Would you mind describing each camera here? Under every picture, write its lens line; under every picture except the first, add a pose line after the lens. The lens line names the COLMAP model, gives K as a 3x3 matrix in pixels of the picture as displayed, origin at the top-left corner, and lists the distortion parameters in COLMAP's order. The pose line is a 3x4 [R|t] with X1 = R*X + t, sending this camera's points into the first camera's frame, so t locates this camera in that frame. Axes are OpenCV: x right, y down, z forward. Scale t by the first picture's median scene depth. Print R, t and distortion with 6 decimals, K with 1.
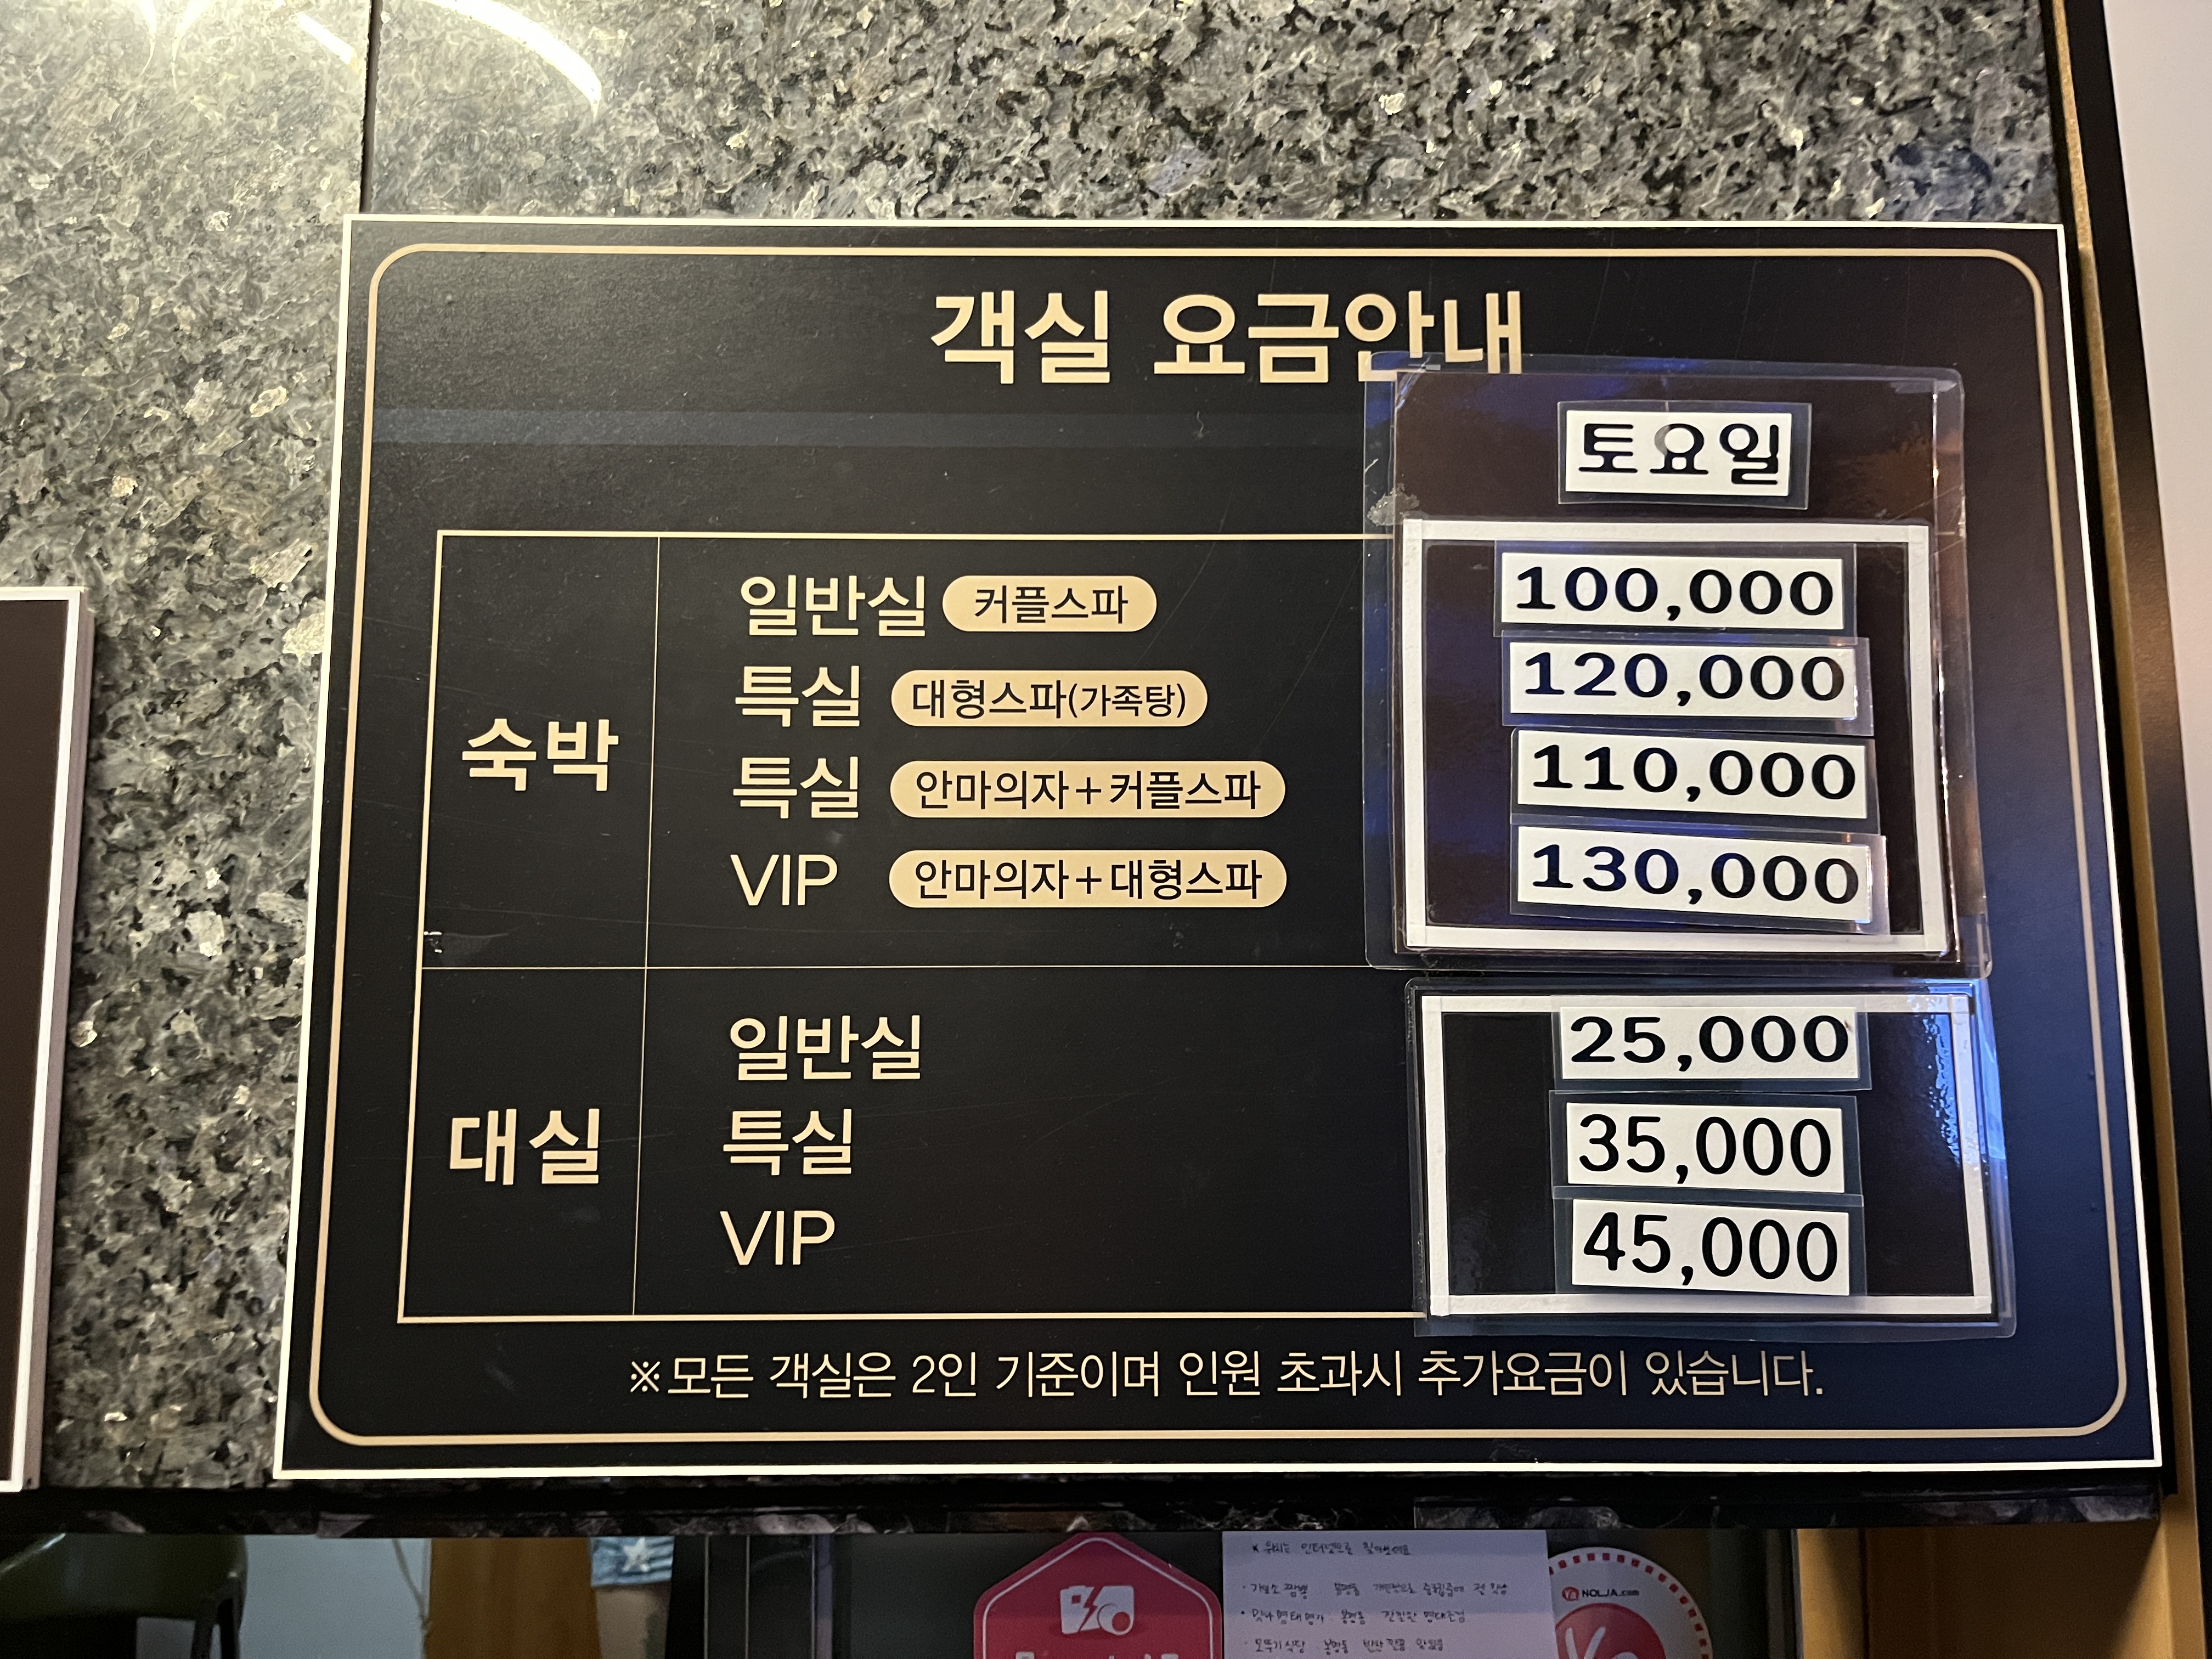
lens RADIAL K [[1689.9, 0, 1114.1], [0, 1689.9, 818.5], [0, 0, 1]] dist [0.044015, -0.014594]
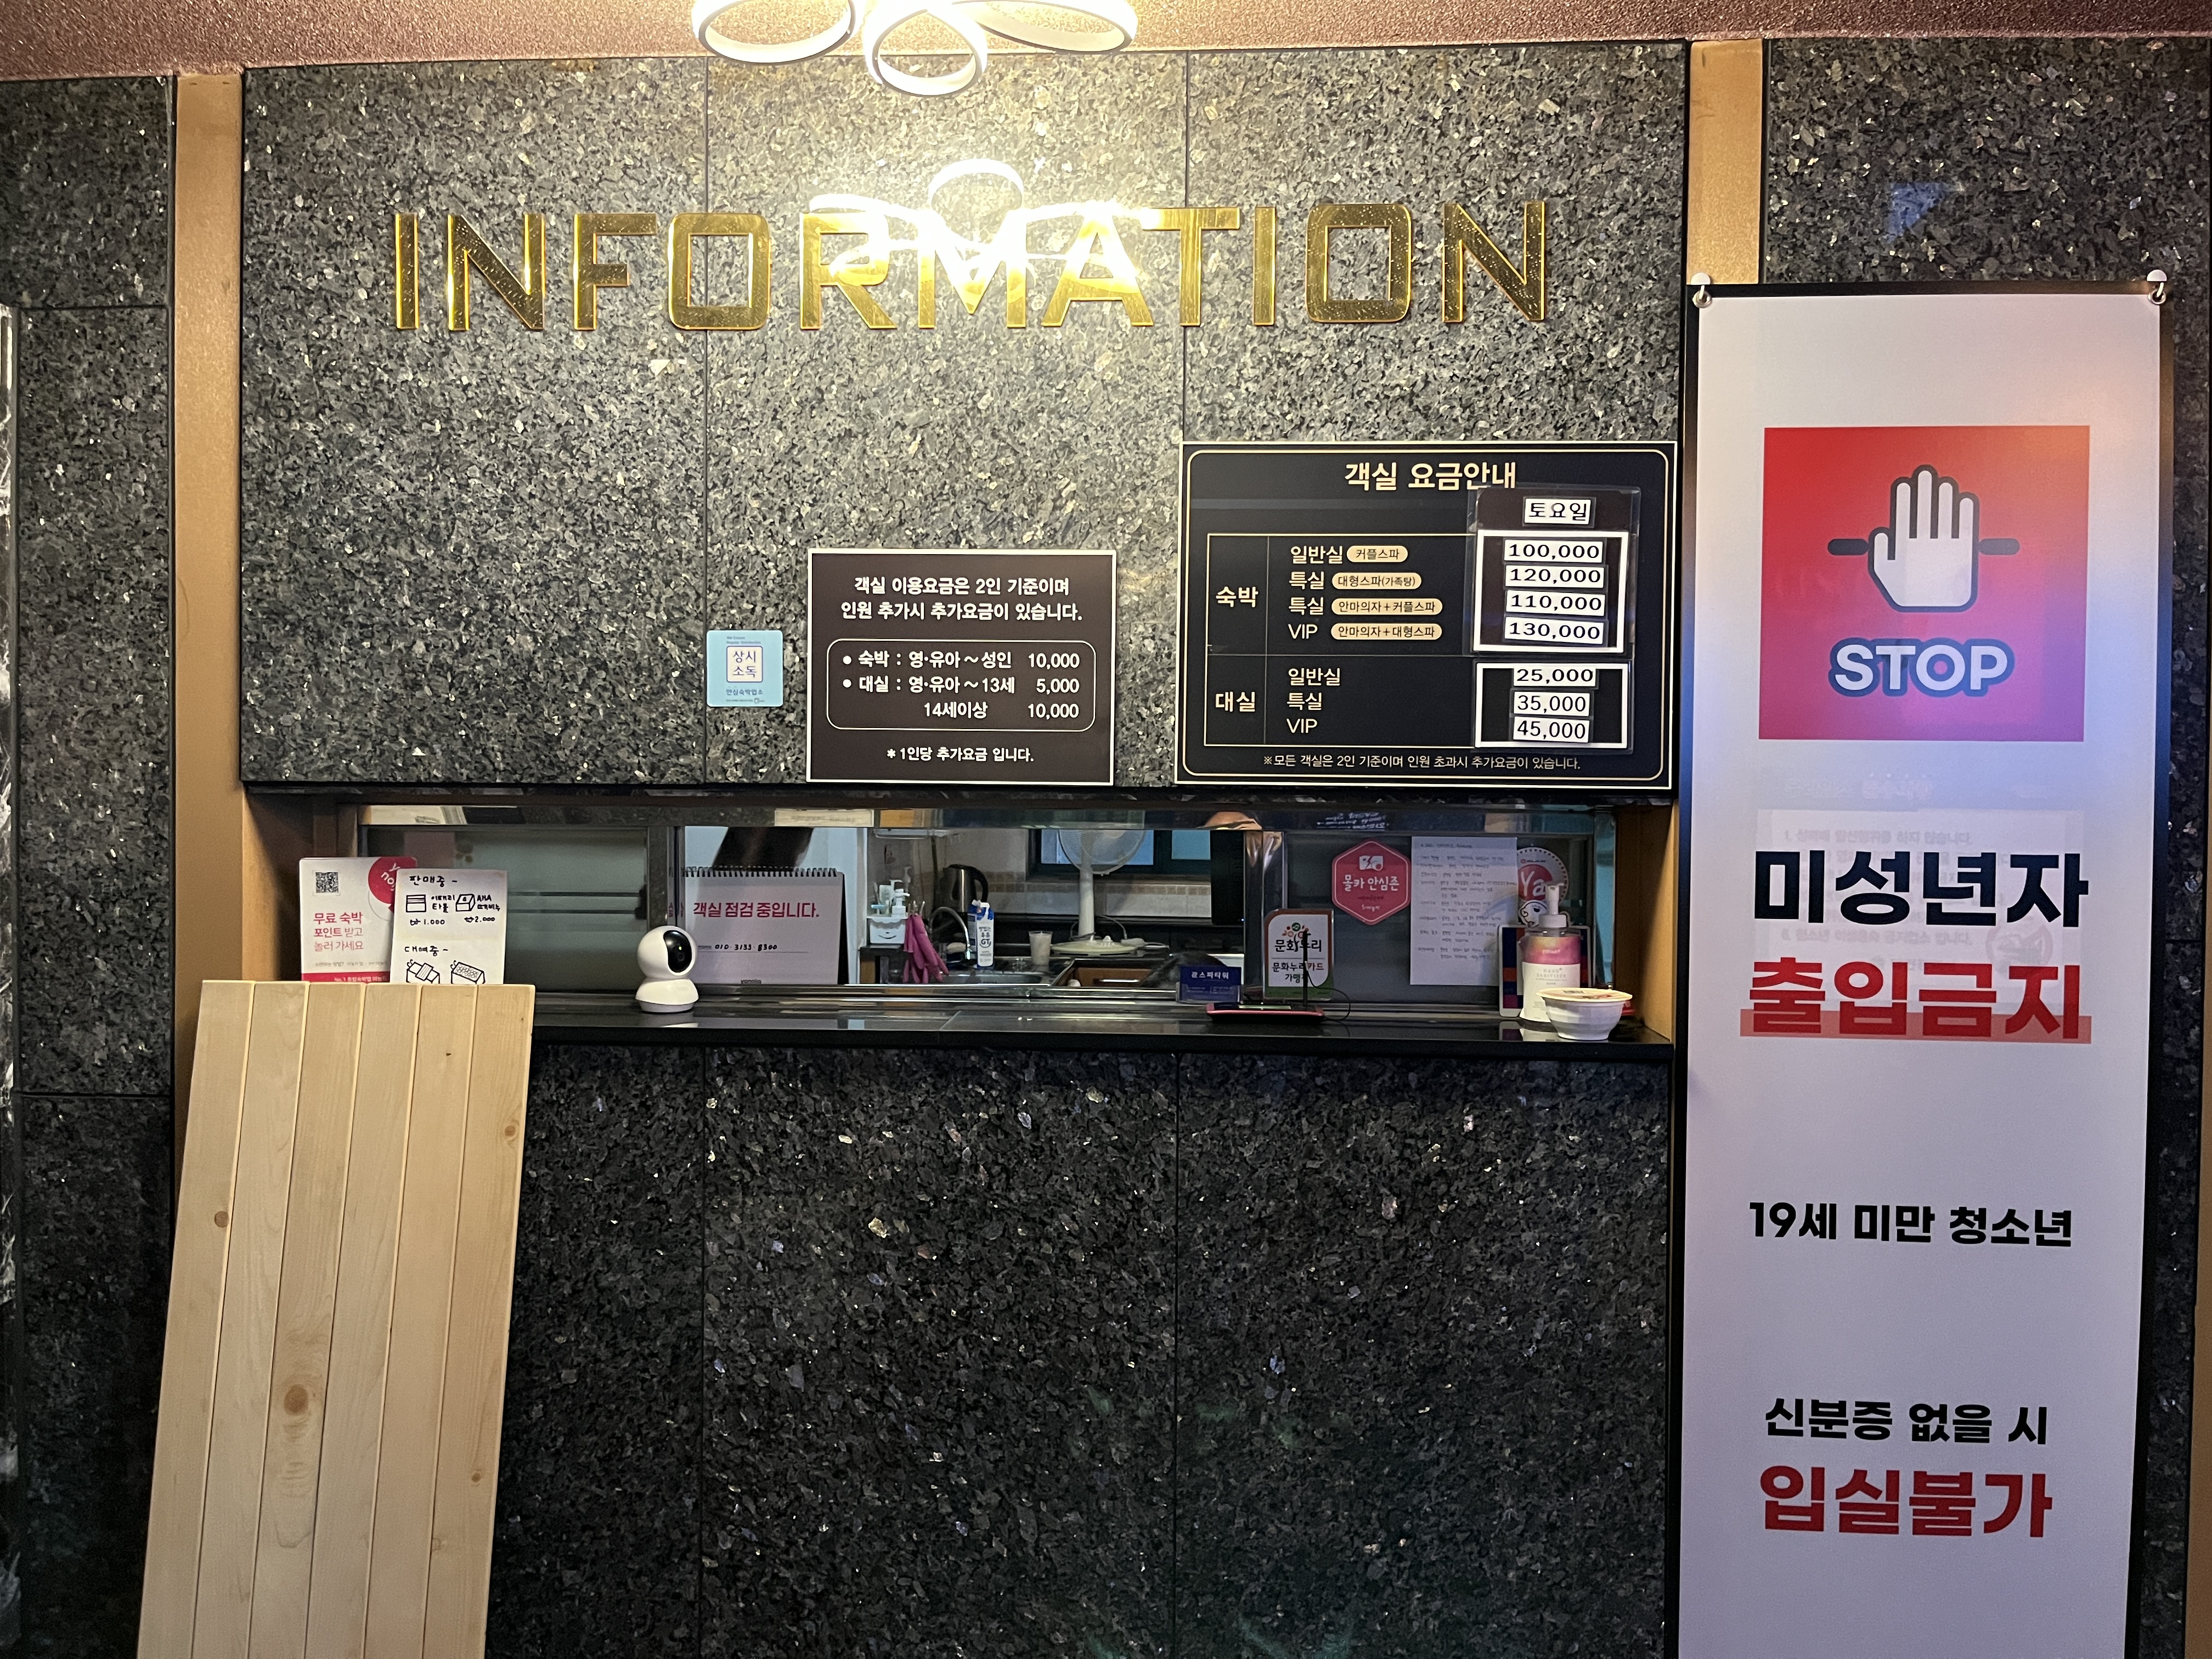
lens RADIAL K [[1689.9, 0, 1101.8], [0, 1689.9, 834.4], [0, 0, 1]] dist [0.044015, -0.014594]
pose [[0.995621, 0.016472, -0.092021, -0.283490], [-0.000007, 0.984367, 0.176128, -0.176718], [0.093483, -0.175356, 0.980057, -2.721555]]
